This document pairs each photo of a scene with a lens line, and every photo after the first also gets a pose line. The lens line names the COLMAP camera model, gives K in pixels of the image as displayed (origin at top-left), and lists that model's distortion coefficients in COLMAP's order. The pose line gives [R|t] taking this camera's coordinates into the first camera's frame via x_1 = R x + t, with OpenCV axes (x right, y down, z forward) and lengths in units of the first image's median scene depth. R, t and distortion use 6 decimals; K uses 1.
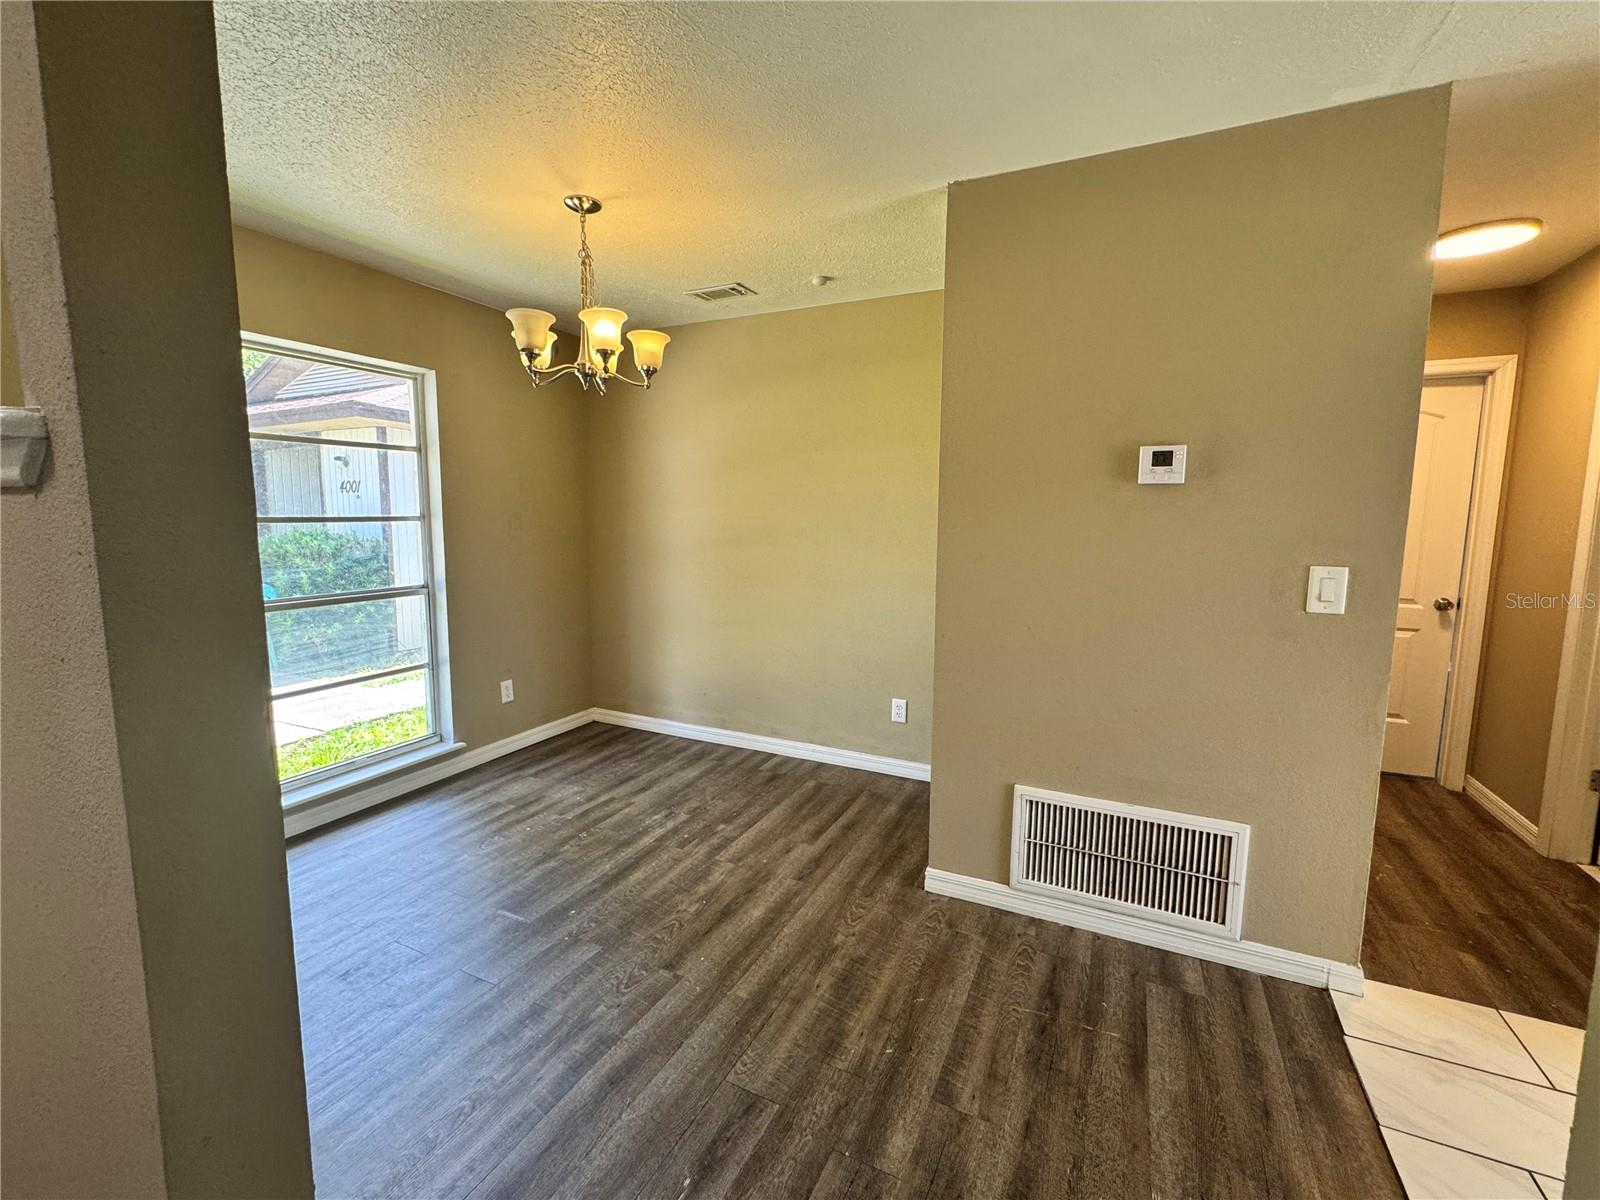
lens RADIAL K [[688.6, 0, 794.8], [0, 688.6, 597.5], [0, 0, 1]] dist [-0.003714, 0.000617]
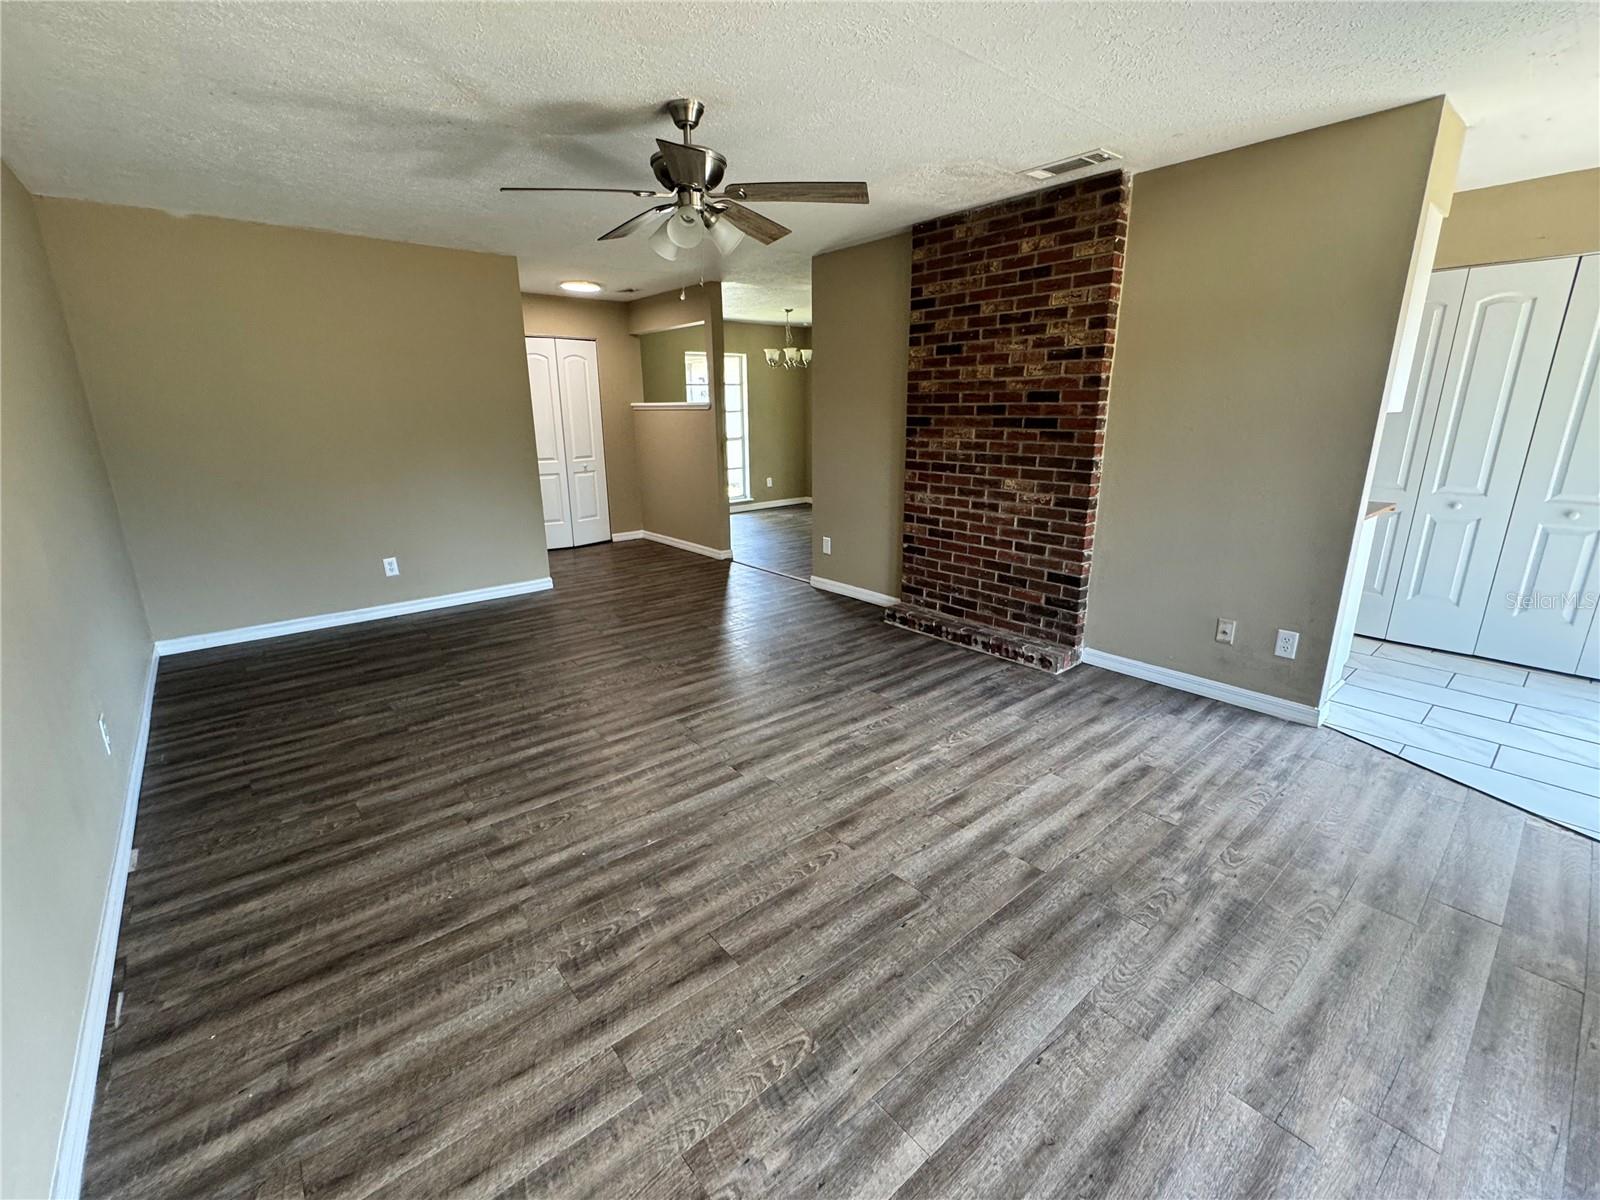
lens RADIAL K [[688.6, 0, 798.7], [0, 688.6, 593.0], [0, 0, 1]] dist [-0.003714, 0.000617]
pose [[0.918283, 0.089348, -0.385712, 1.017640], [-0.030074, 0.987130, 0.157066, 0.208203], [0.394782, -0.132631, 0.909152, -1.923413]]
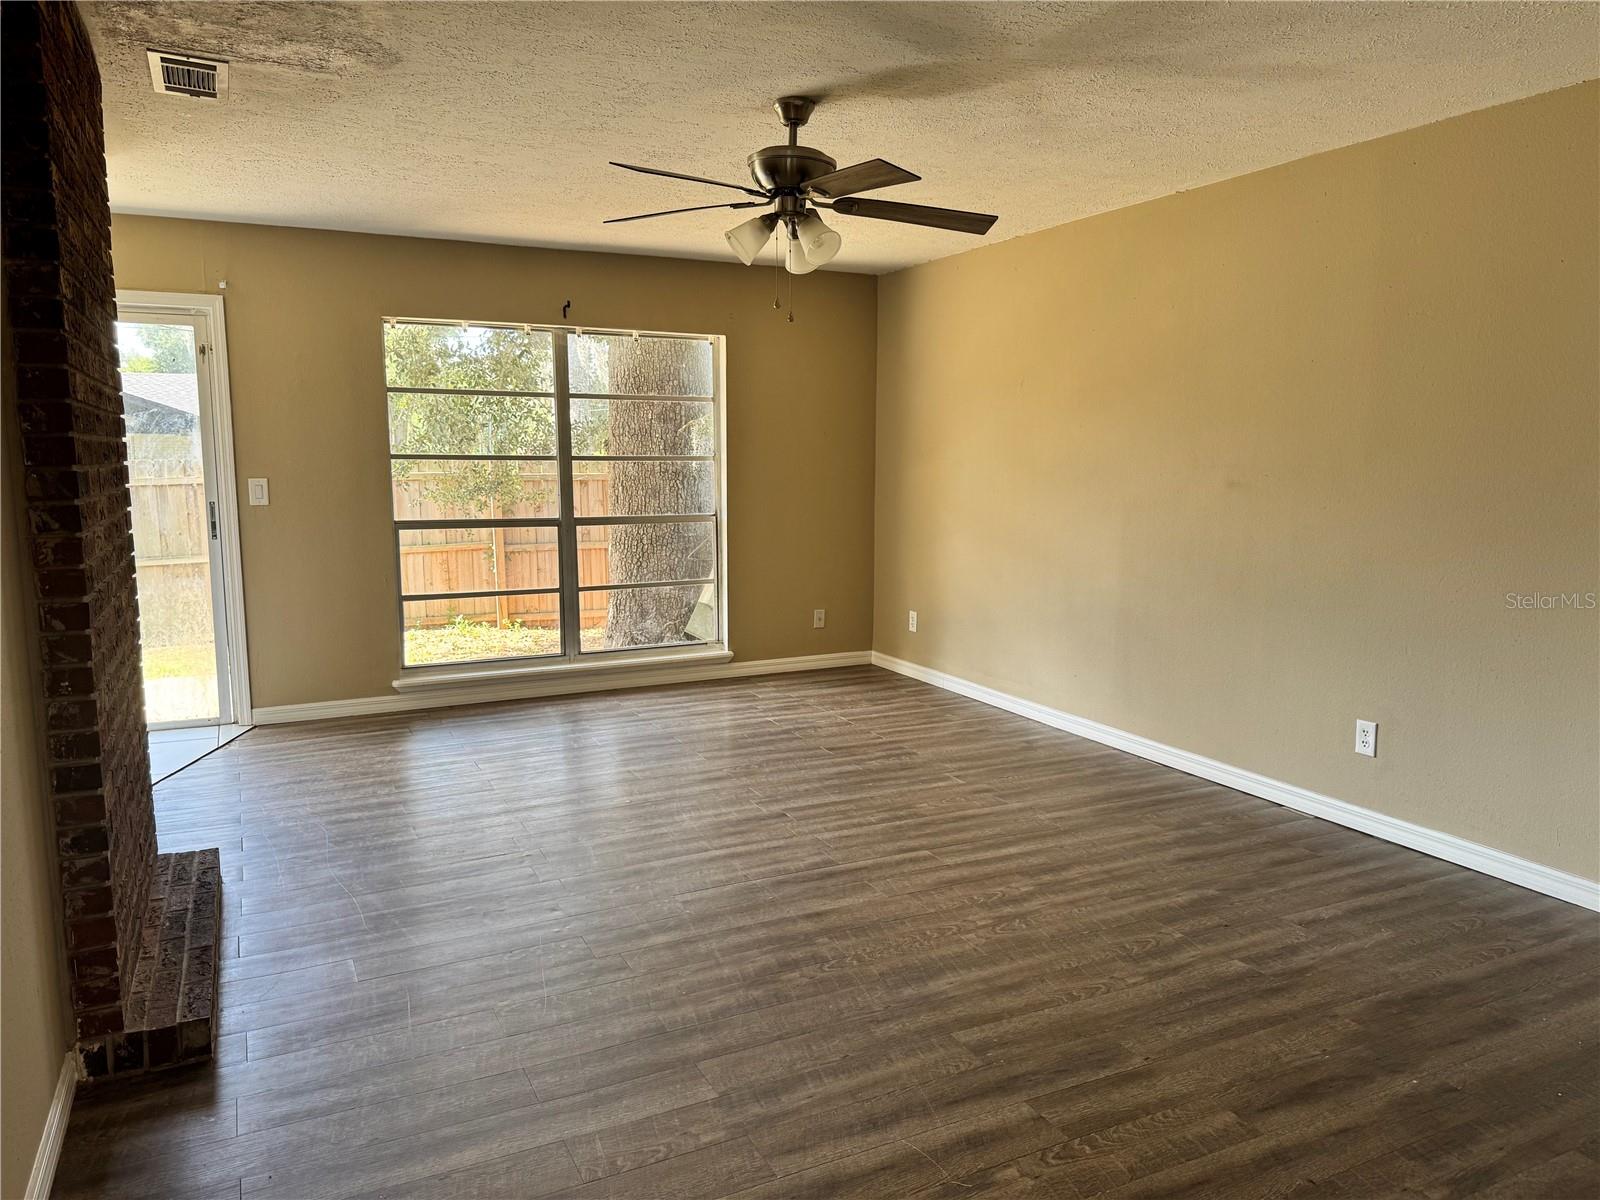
lens RADIAL K [[1132.8, 0, 812.0], [0, 1132.8, 602.3], [0, 0, 1]] dist [0.029895, -0.032185]
pose [[-0.798760, -0.086763, 0.595361, -0.443893], [0.059518, 0.973299, 0.221692, -0.026072], [-0.598699, 0.212513, -0.772268, 0.148046]]
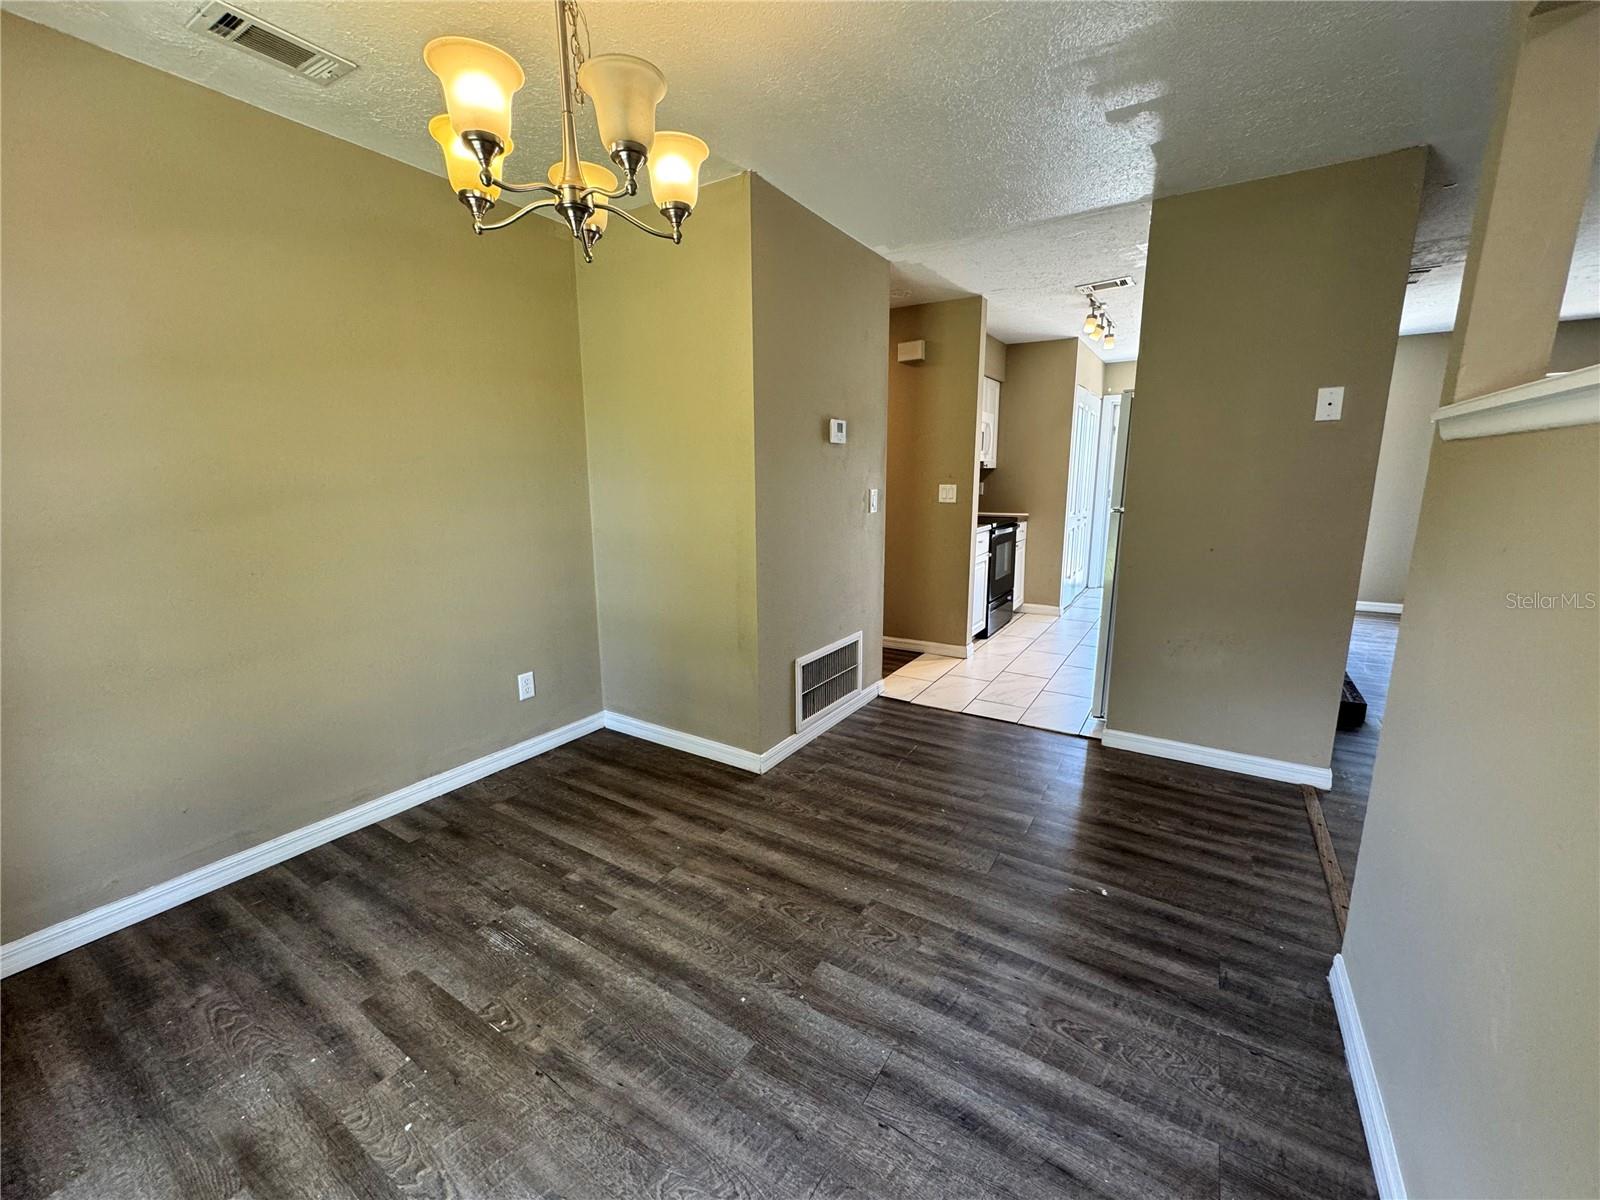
lens RADIAL K [[636.0, 0, 796.0], [0, 636.0, 599.7], [0, 0, 1]] dist [-0.002335, -0.000119]
pose [[0.113803, -0.202607, 0.972625, -0.820970], [0.122271, 0.974399, 0.188670, -0.080492], [-0.985951, 0.097453, 0.135662, 0.739949]]
